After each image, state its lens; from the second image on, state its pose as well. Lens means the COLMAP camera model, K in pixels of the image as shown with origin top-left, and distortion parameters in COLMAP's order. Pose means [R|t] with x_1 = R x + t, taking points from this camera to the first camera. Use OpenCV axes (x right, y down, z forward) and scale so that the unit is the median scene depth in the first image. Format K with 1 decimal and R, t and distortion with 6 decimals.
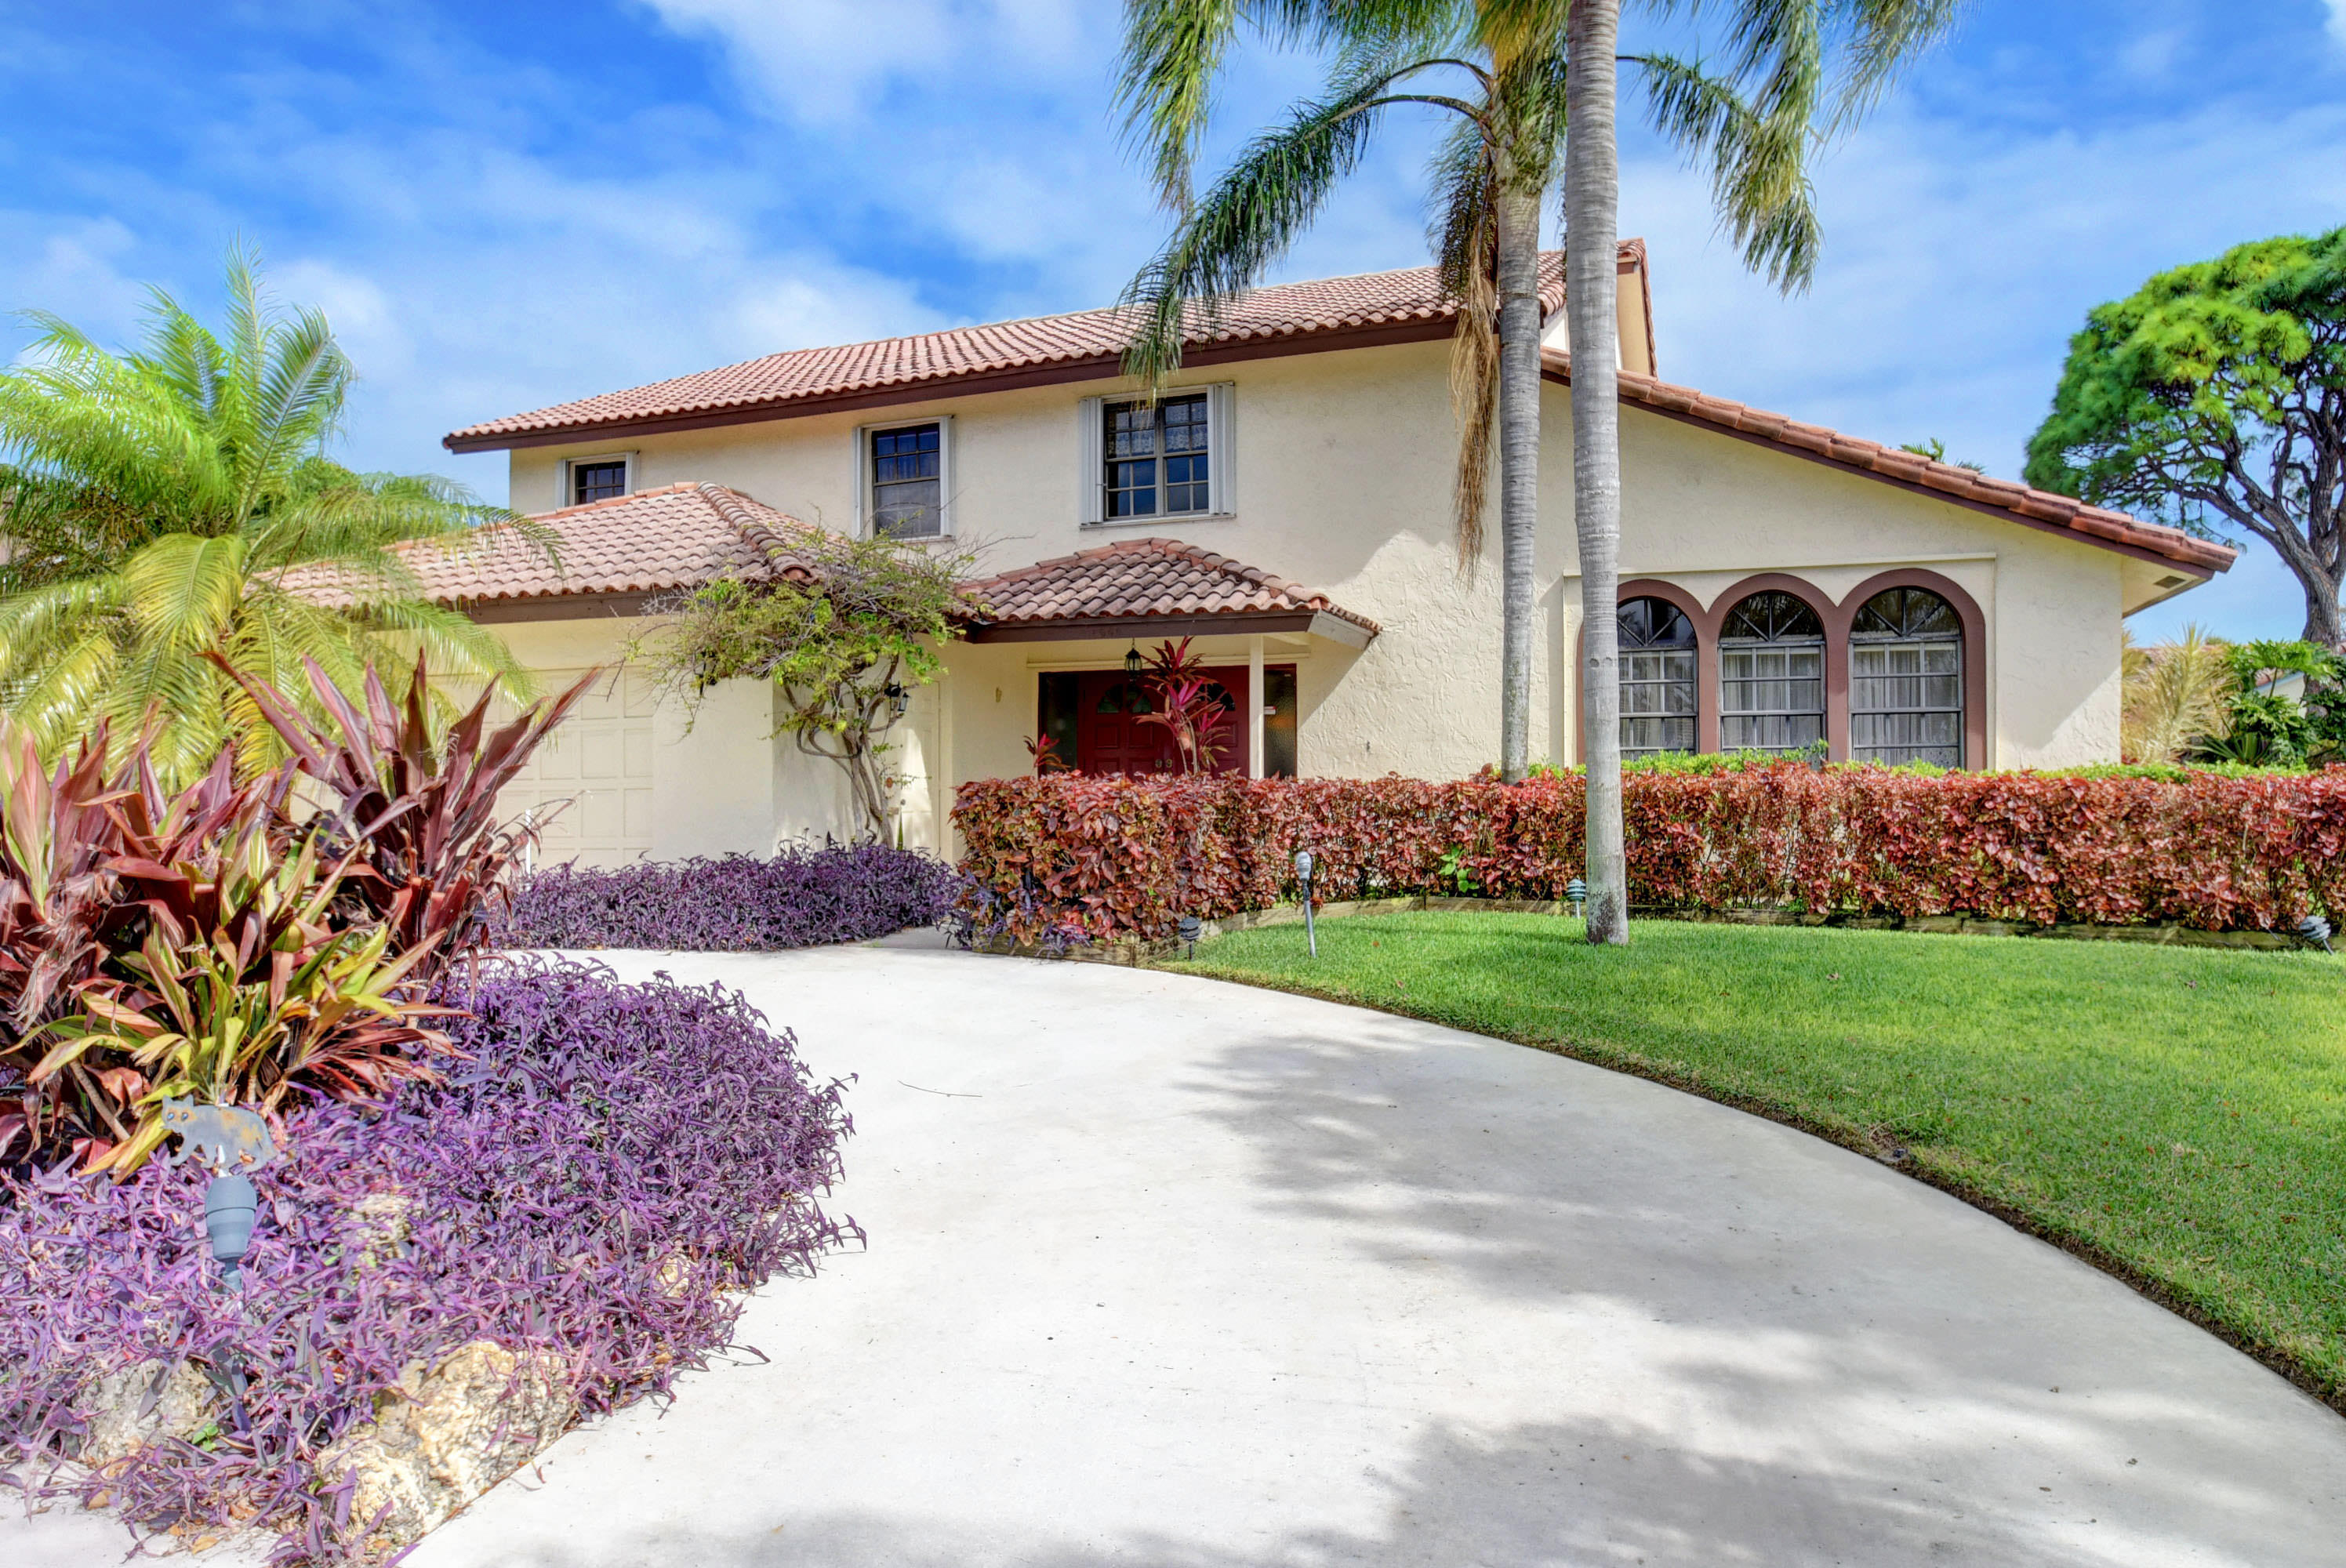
lens RADIAL K [[1455.2, 0, 1171.2], [0, 1455.2, 777.8], [0, 0, 1]] dist [-0.045629, 0.004510]
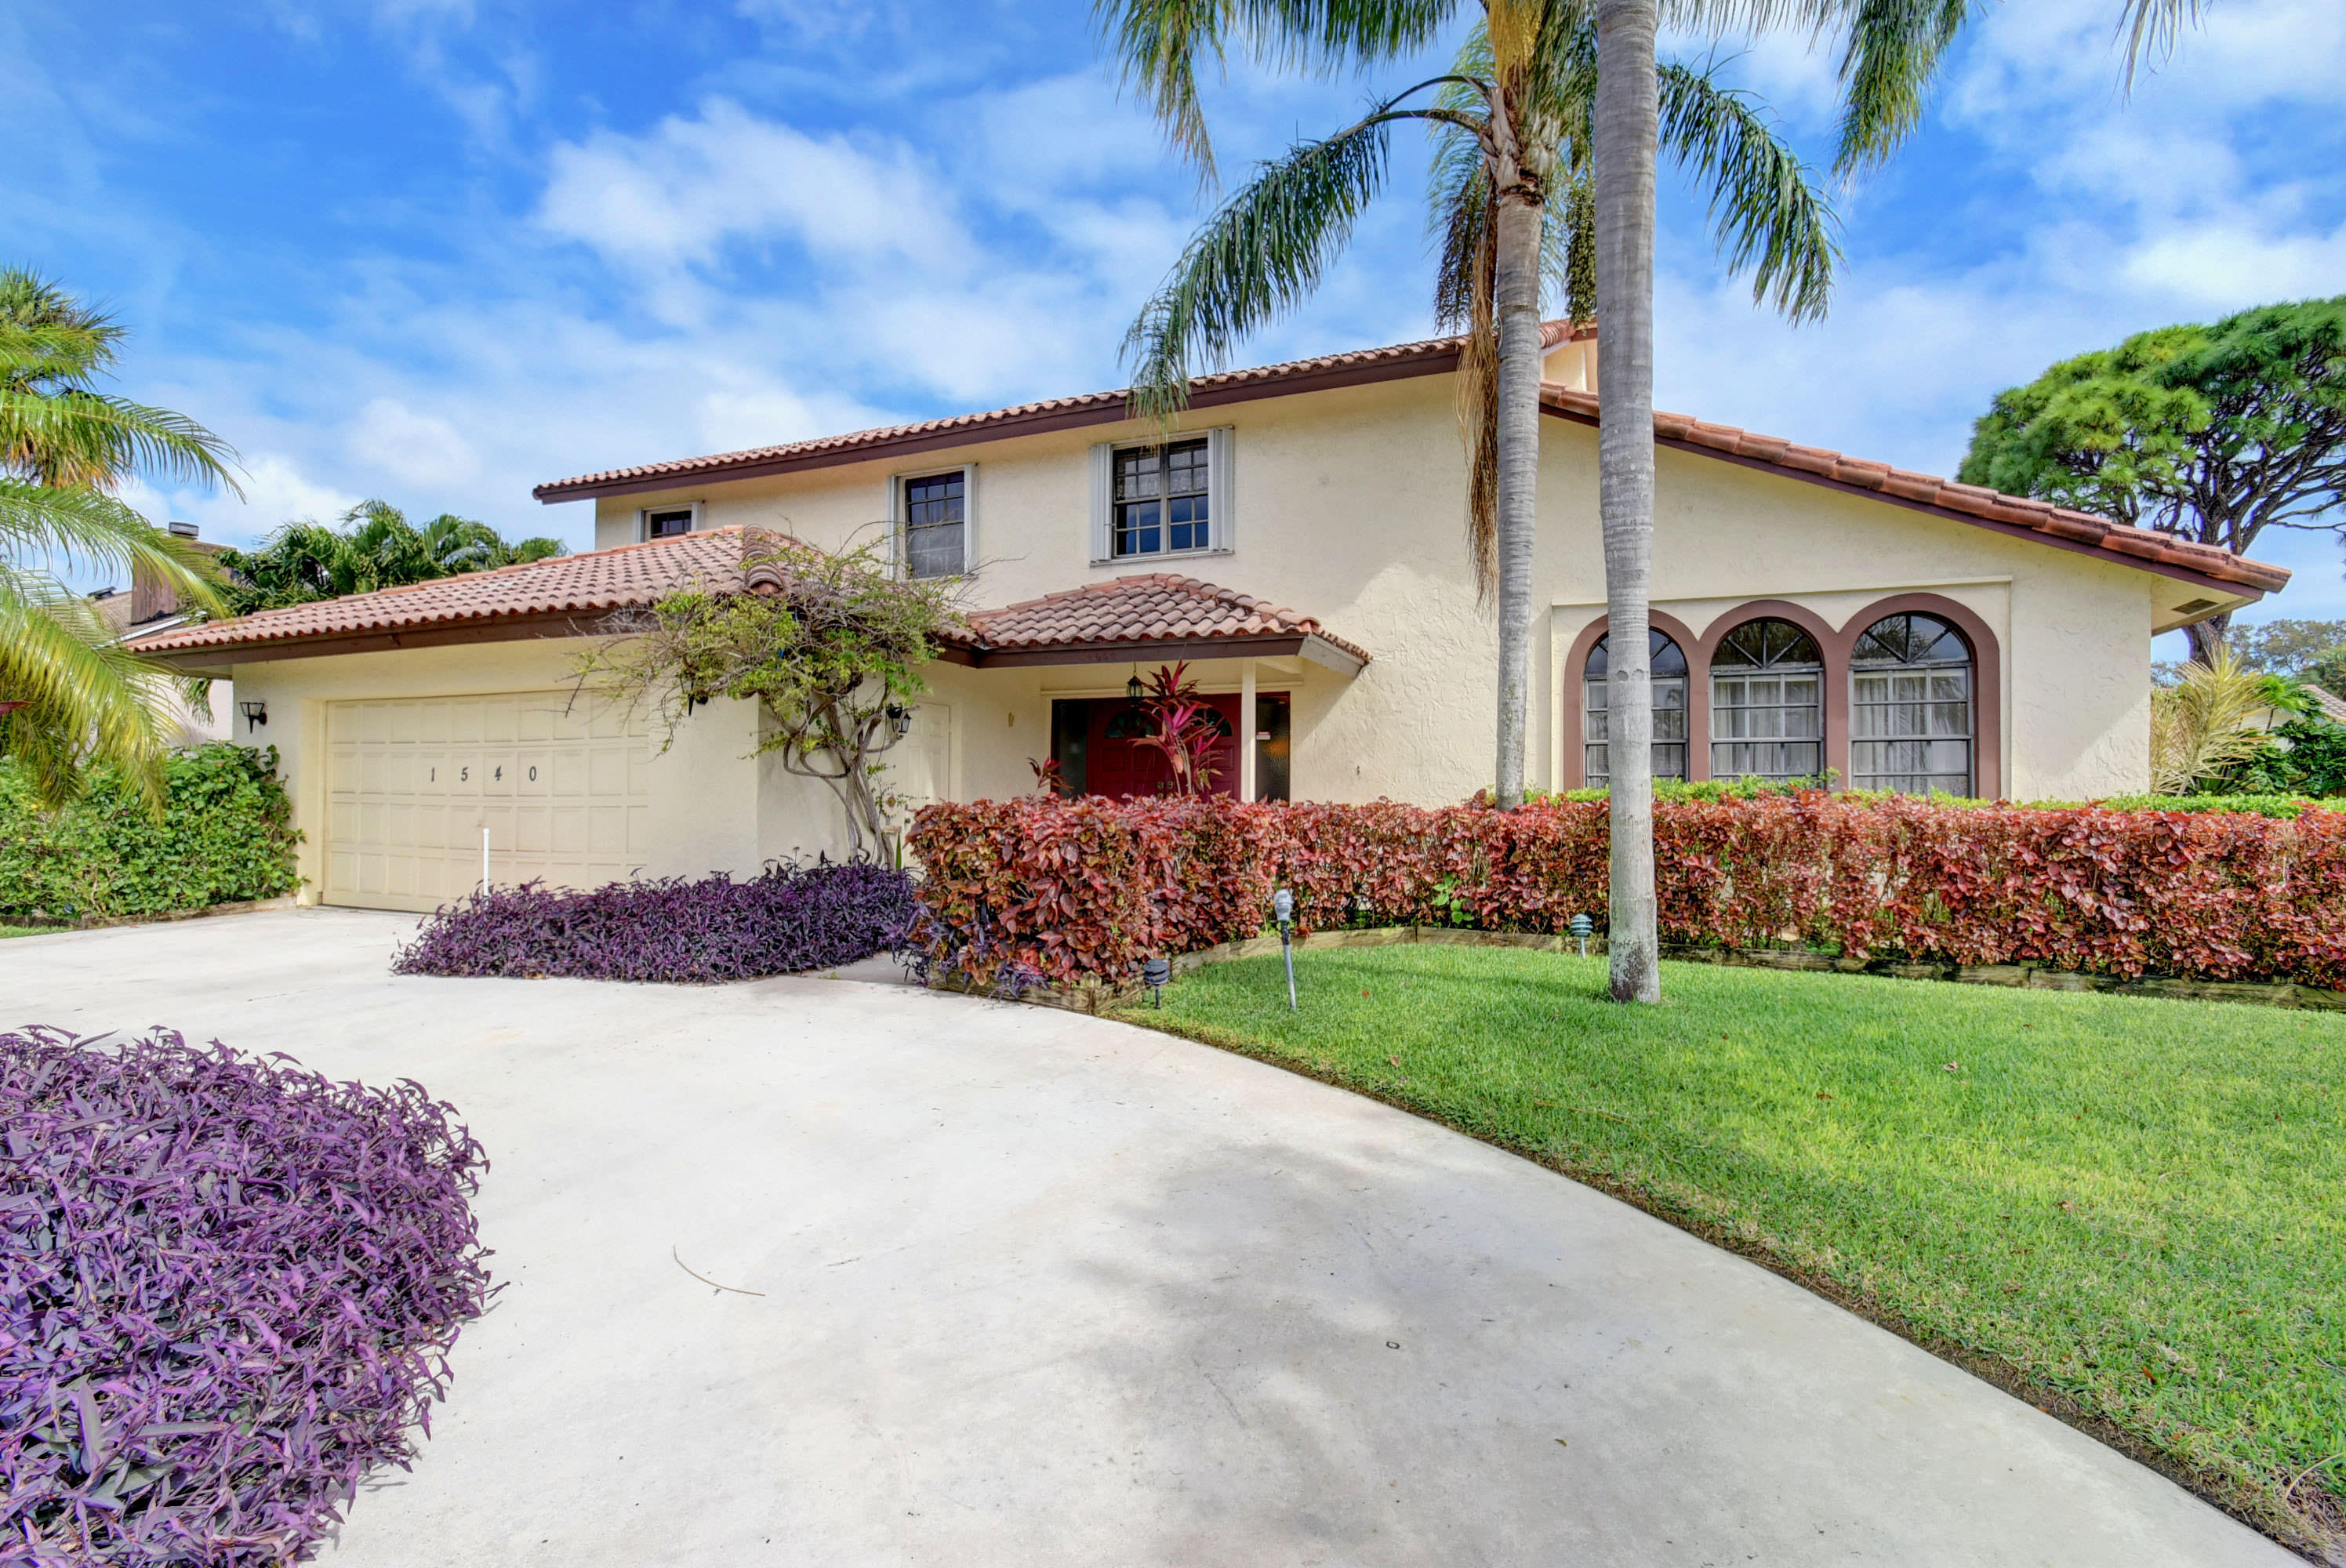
lens RADIAL K [[1061.6, 0, 1172.0], [0, 1061.6, 797.1], [0, 0, 1]] dist [-0.002379, -0.001813]
pose [[0.999264, 0.009037, -0.037286, 0.034725], [-0.008854, 0.999948, 0.005053, -0.005647], [0.037329, -0.004719, 0.999292, 0.261585]]
